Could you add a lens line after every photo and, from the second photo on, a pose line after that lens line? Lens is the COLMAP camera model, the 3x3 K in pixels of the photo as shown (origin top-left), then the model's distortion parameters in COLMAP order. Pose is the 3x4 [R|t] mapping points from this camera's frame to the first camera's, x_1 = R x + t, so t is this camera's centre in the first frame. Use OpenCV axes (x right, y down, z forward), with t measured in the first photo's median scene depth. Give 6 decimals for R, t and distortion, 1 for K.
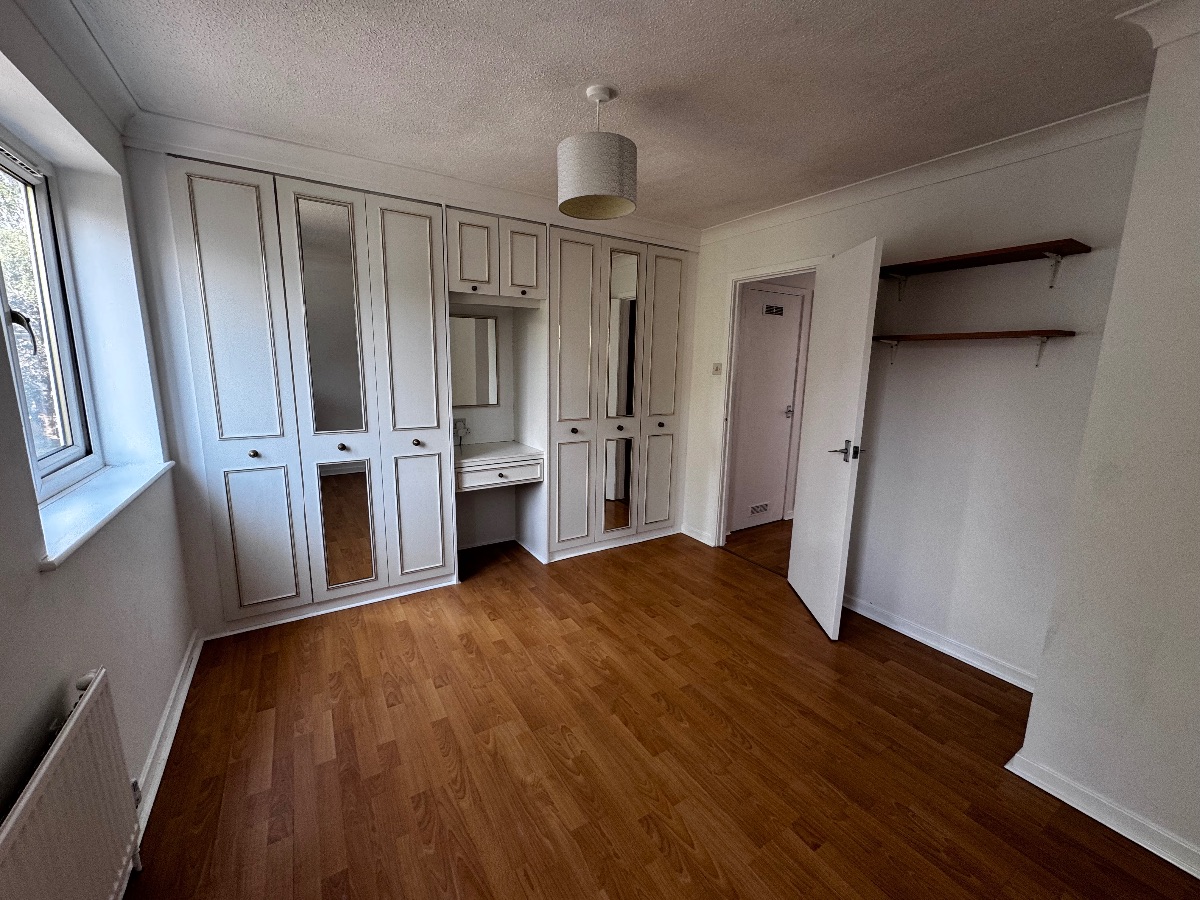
lens RADIAL K [[478.4, 0, 597.0], [0, 478.4, 446.2], [0, 0, 1]] dist [-0.000572, 0.000369]
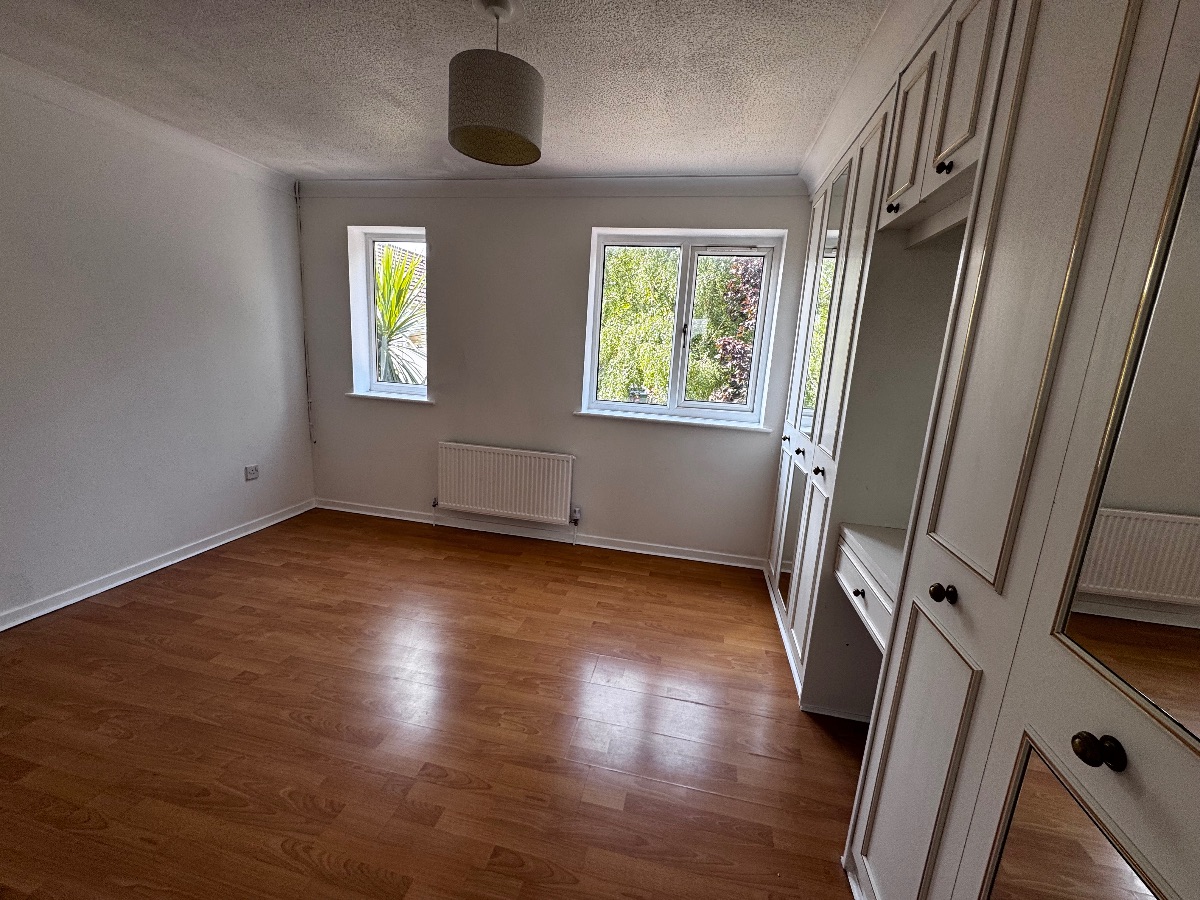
lens RADIAL K [[478.4, 0, 597.0], [0, 478.4, 446.2], [0, 0, 1]] dist [-0.000572, 0.000369]
pose [[-0.693128, 0.087228, -0.715517, 0.435025], [-0.193082, 0.933908, 0.300892, -0.235091], [0.694473, 0.346710, -0.630475, 1.500462]]
